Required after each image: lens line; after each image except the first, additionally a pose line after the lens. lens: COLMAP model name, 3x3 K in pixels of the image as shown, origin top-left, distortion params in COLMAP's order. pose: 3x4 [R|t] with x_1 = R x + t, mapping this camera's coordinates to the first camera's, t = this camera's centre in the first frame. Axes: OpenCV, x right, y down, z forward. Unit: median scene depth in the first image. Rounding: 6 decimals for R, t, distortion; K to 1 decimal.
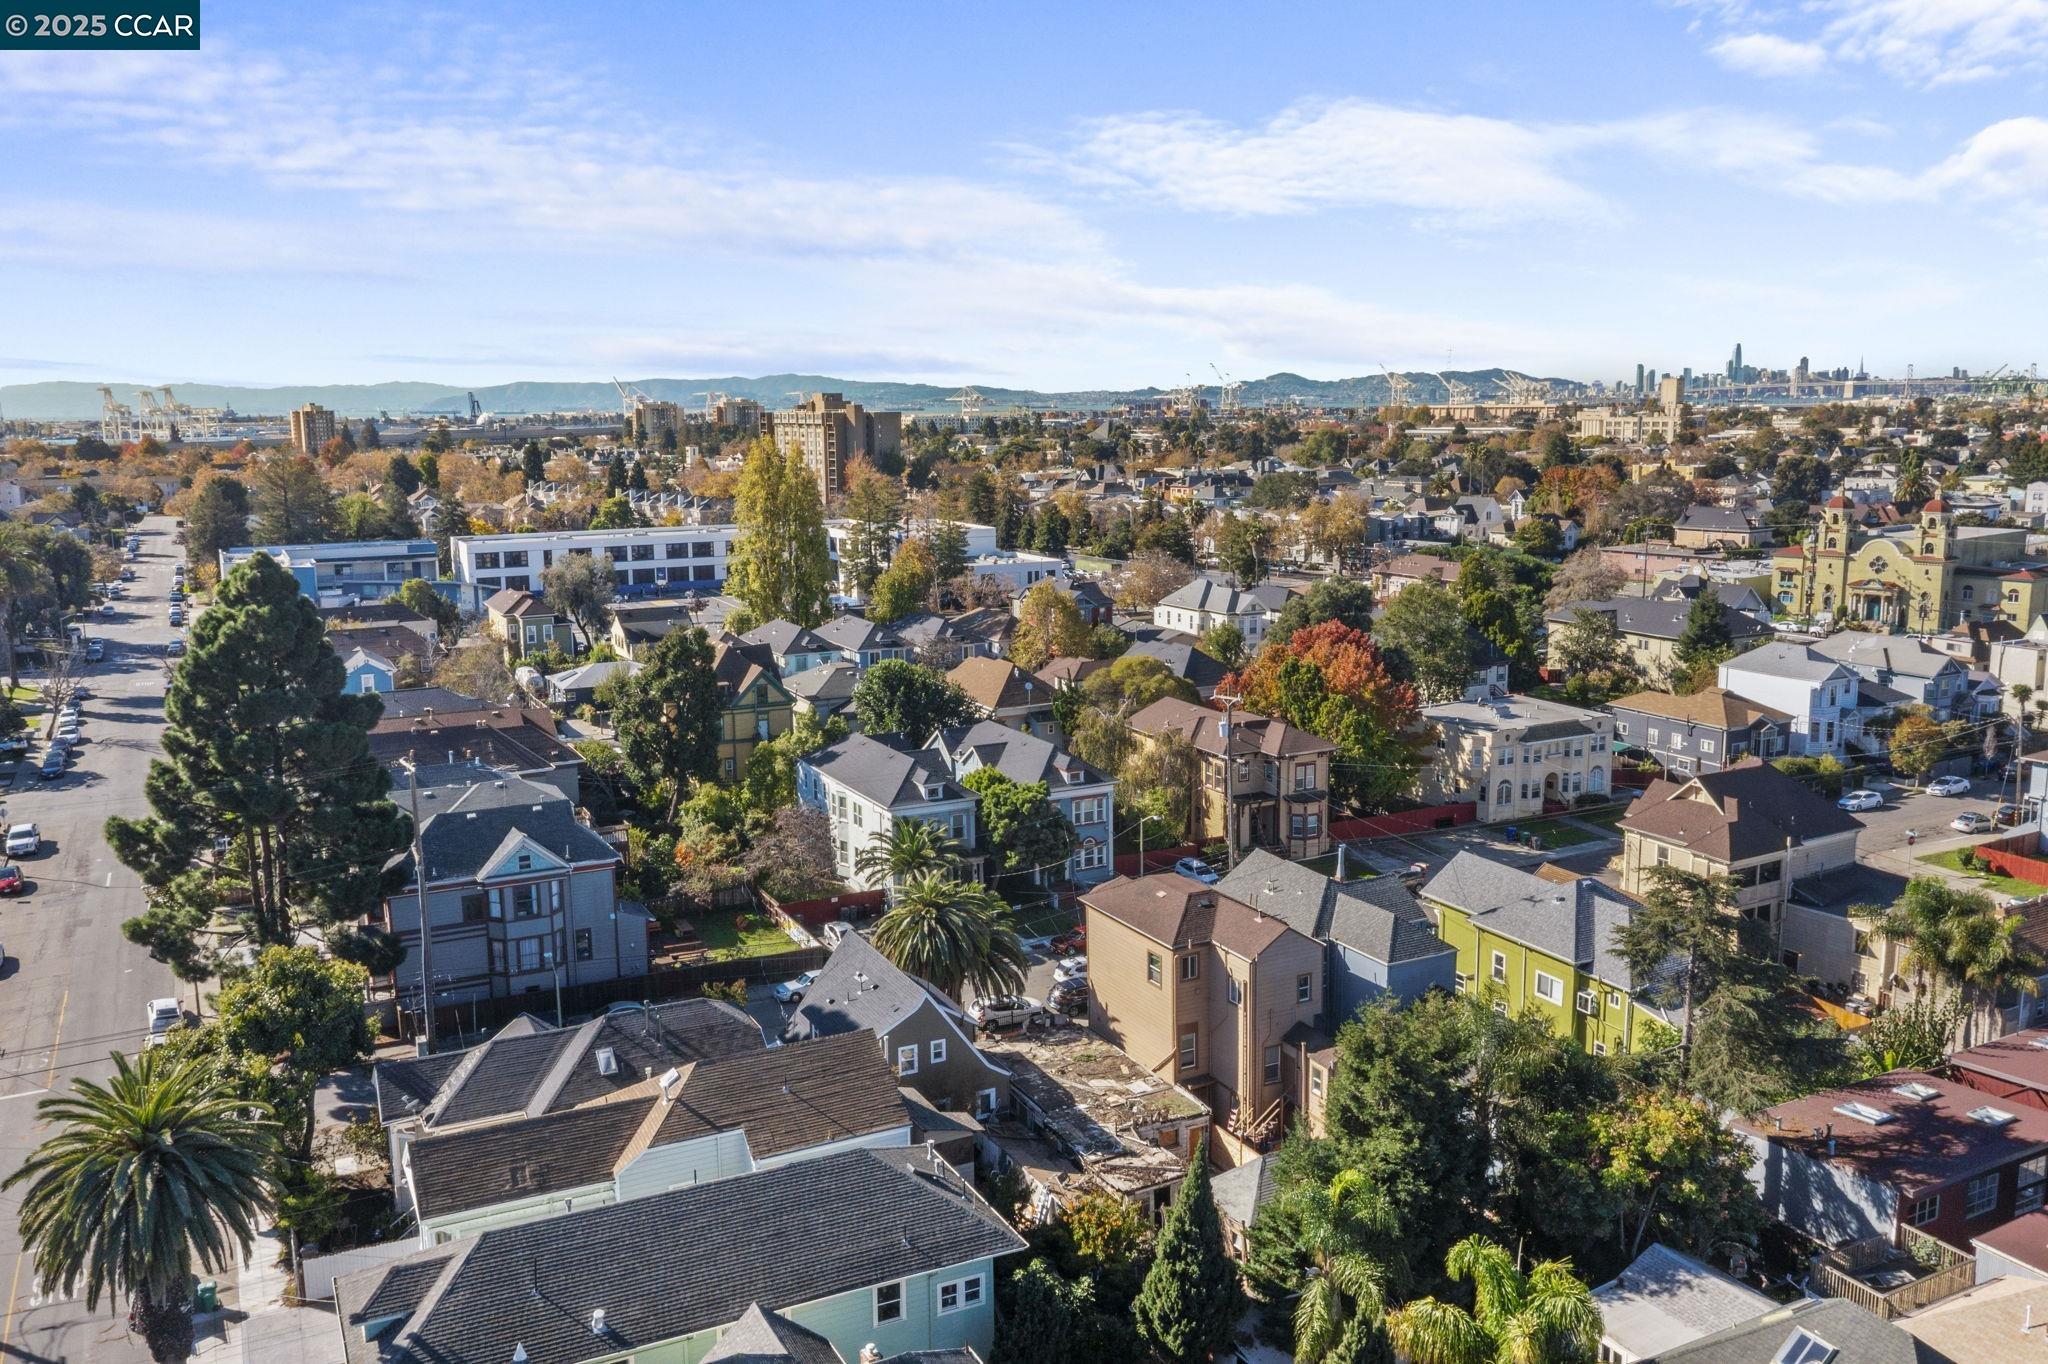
lens RADIAL K [[1613.0, 0, 1024.0], [0, 1613.0, 682.0], [0, 0, 1]] dist [-0.028061, 0.022109]
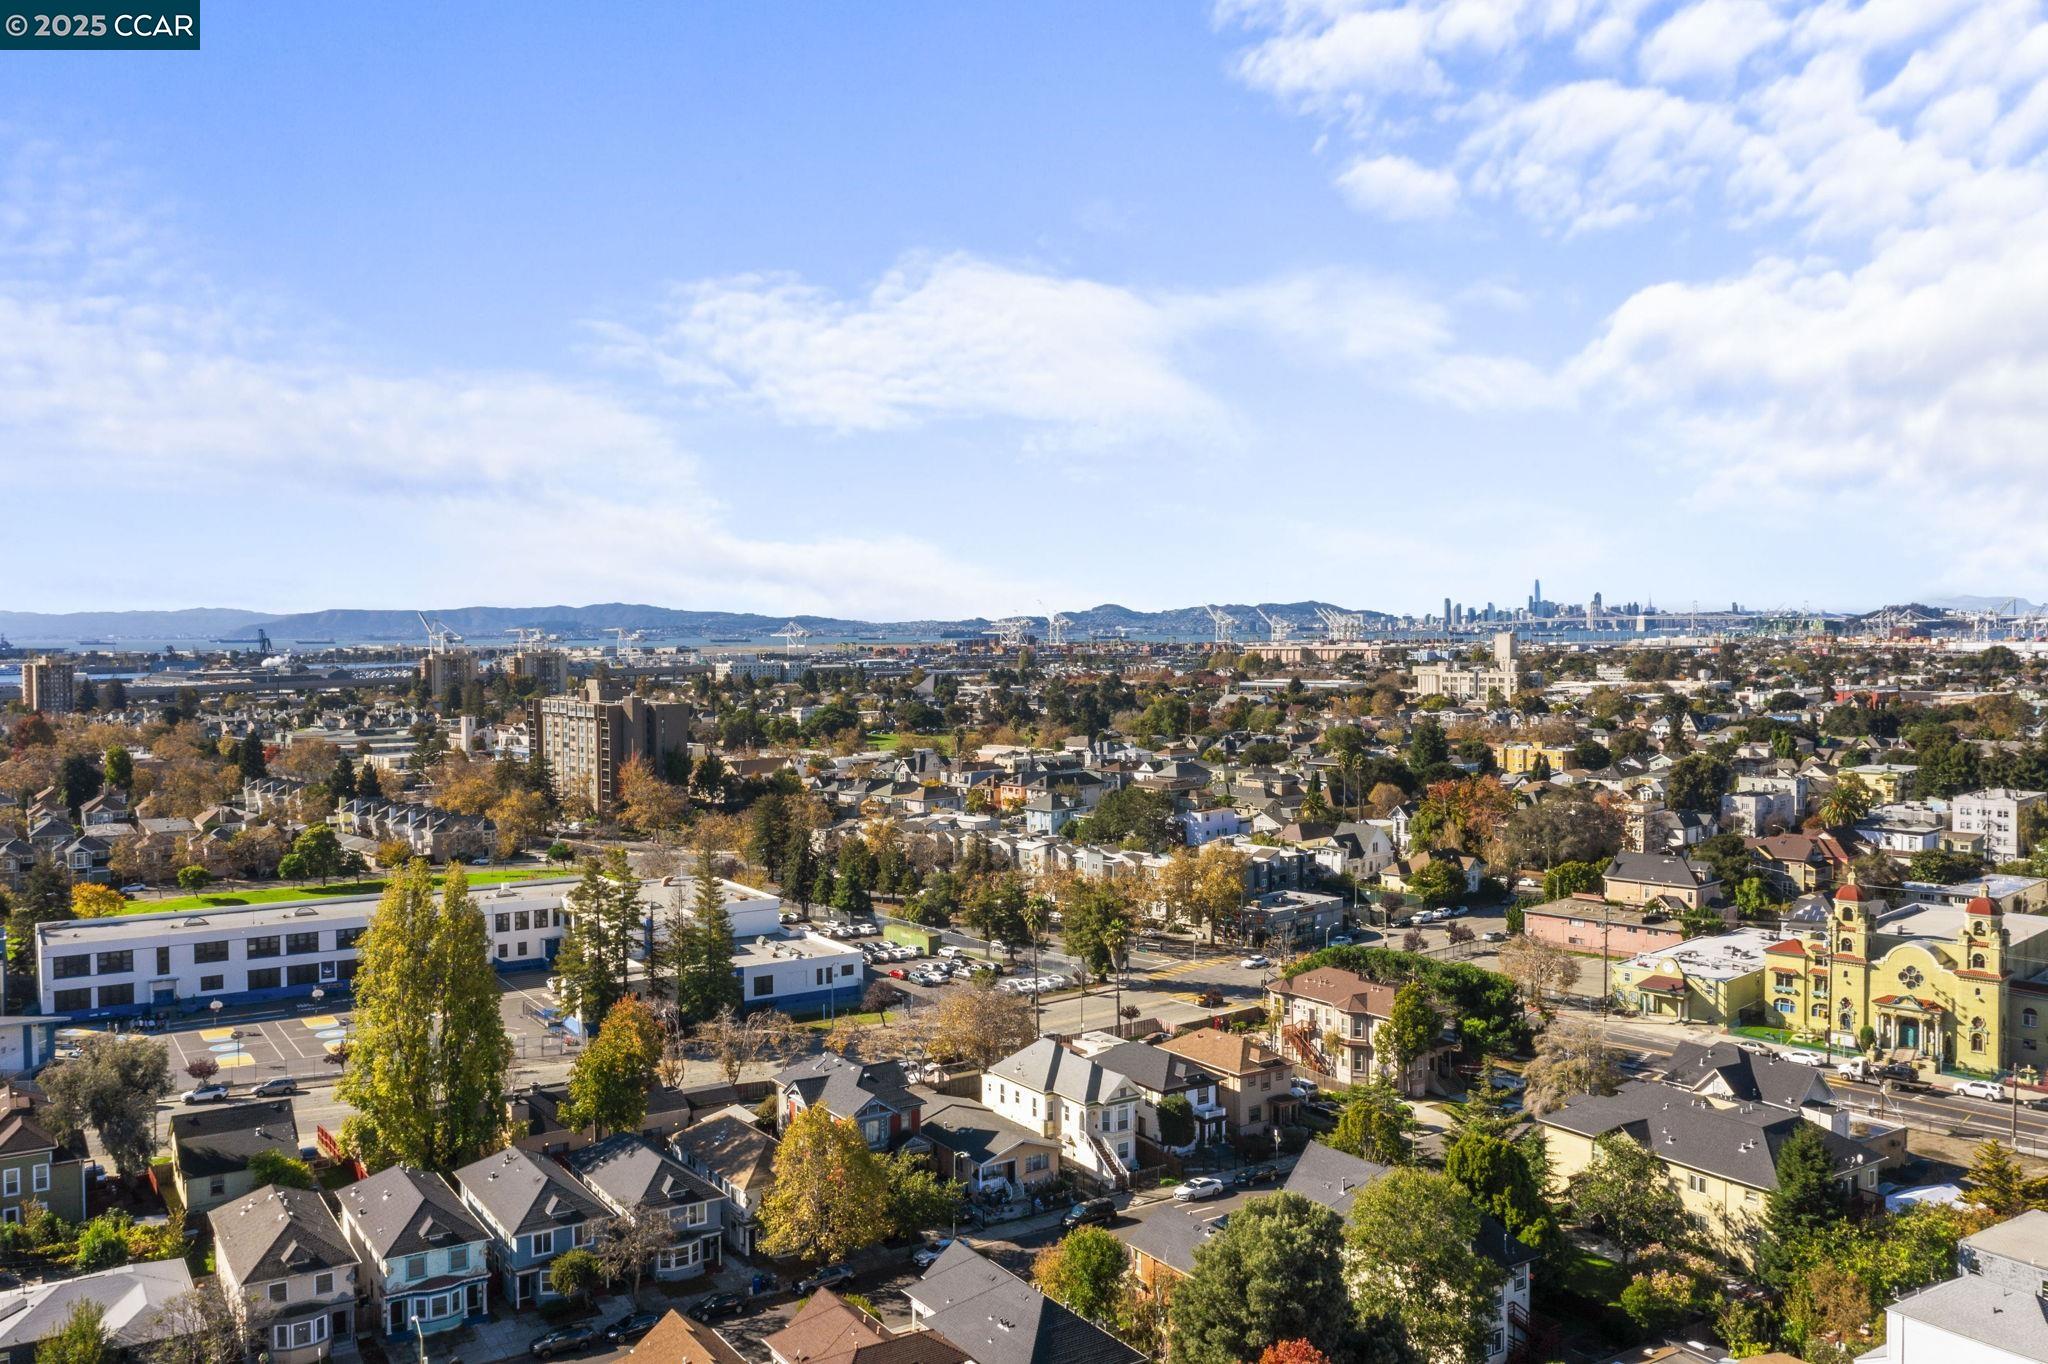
lens RADIAL K [[1613.0, 0, 1024.0], [0, 1613.0, 682.0], [0, 0, 1]] dist [-0.028061, 0.022109]
pose [[0.994482, 0.001098, 0.104900, 0.012855], [0.013576, 0.990190, -0.139070, -0.062491], [-0.104024, 0.139726, 0.984711, 0.143644]]
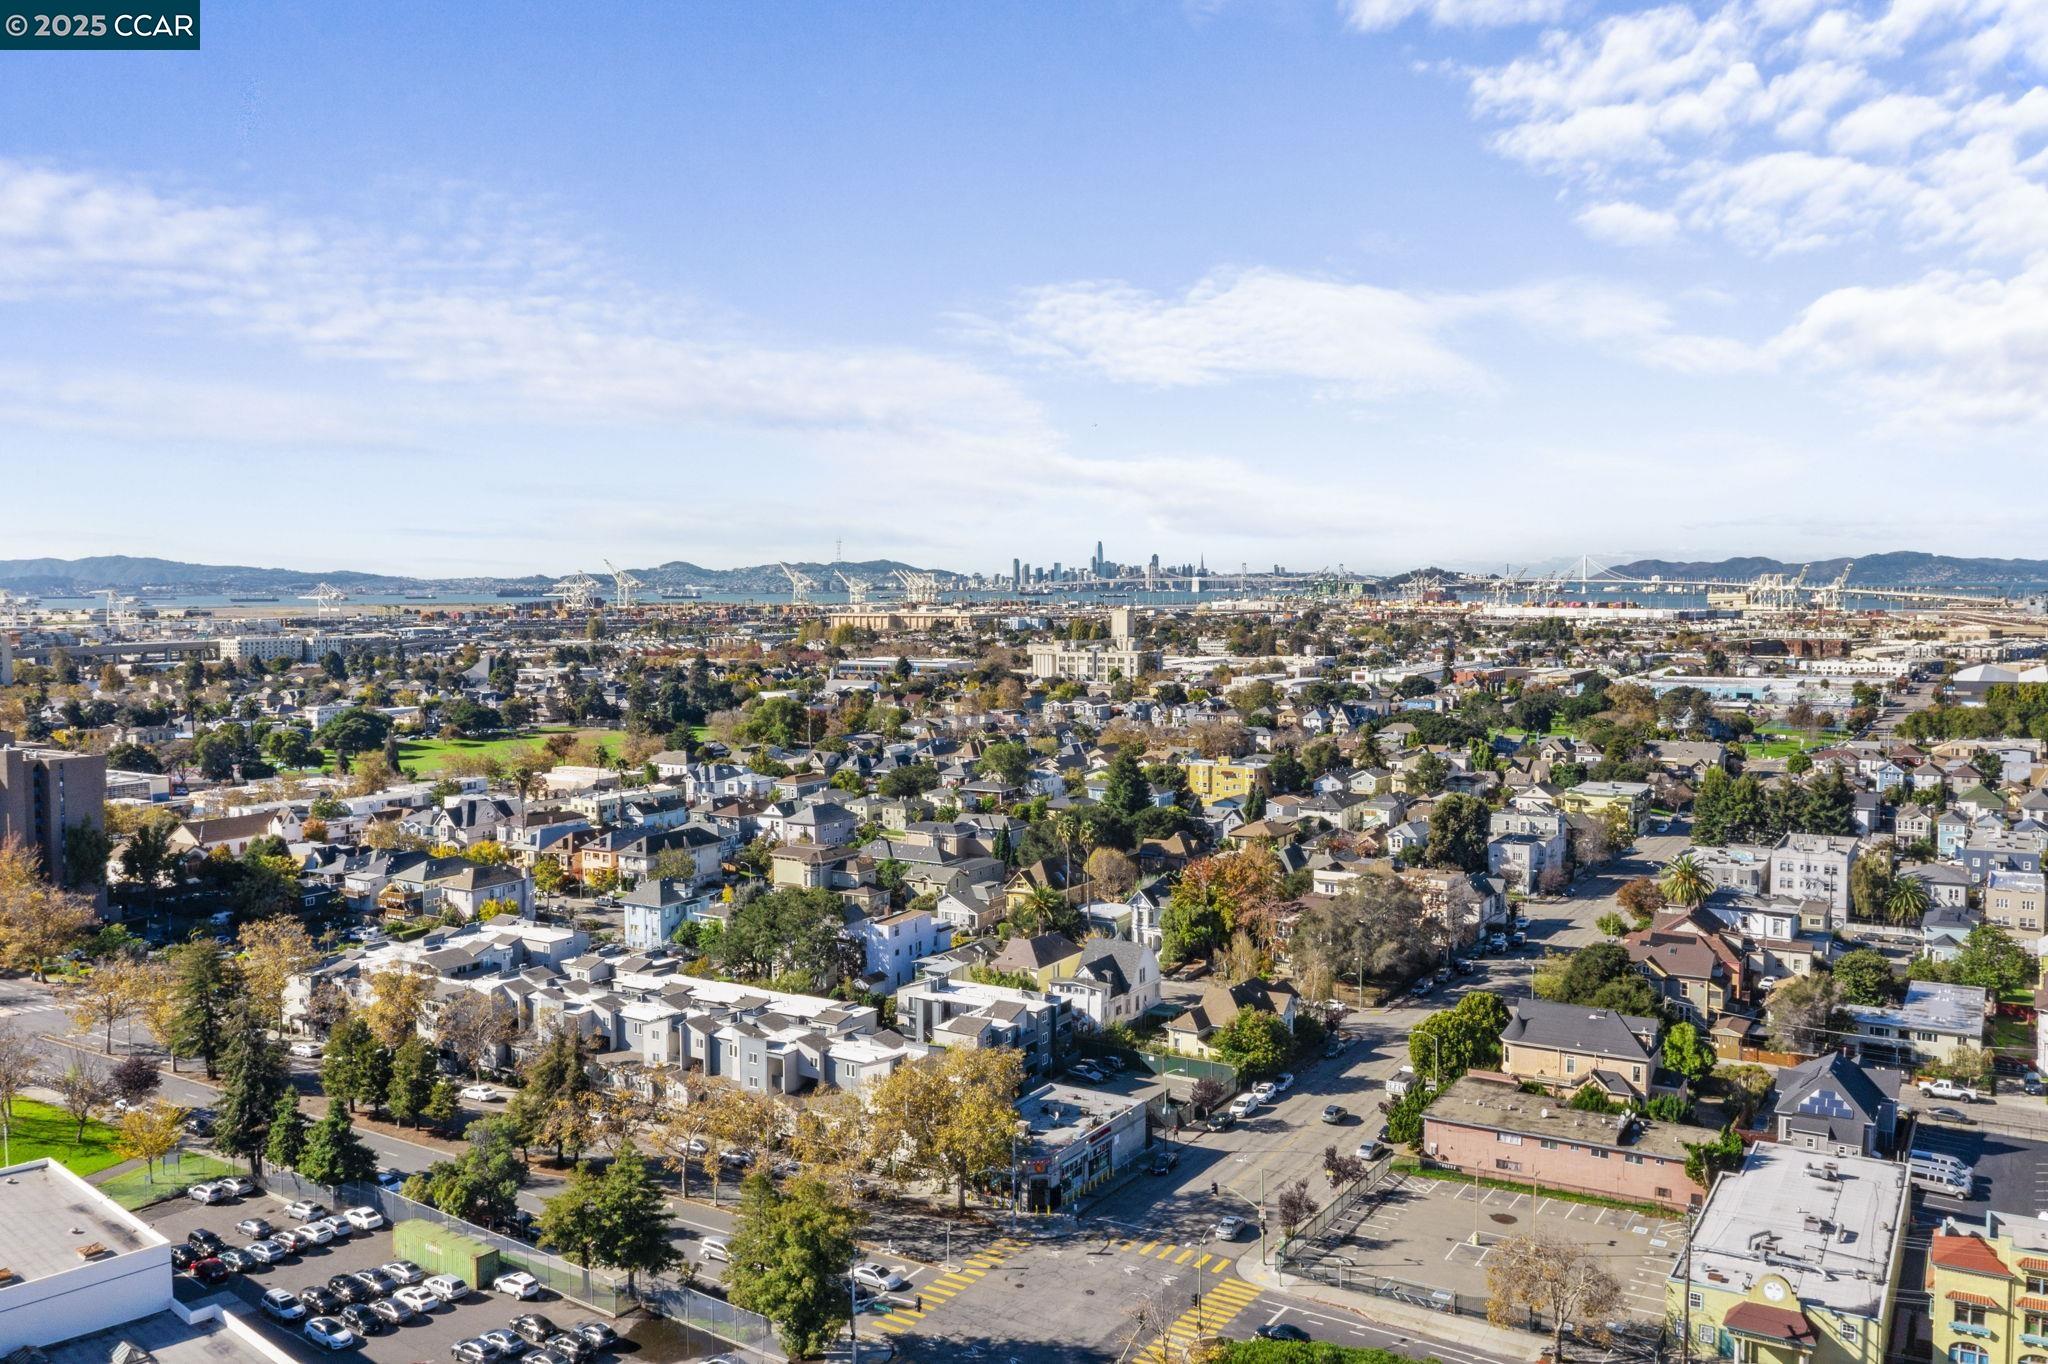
lens RADIAL K [[1613.0, 0, 1024.0], [0, 1613.0, 682.0], [0, 0, 1]] dist [-0.028061, 0.022109]
pose [[0.932504, -0.012504, 0.360943, 0.027239], [0.053637, 0.993112, -0.104168, -0.127785], [-0.357155, 0.116497, 0.926752, 0.376848]]
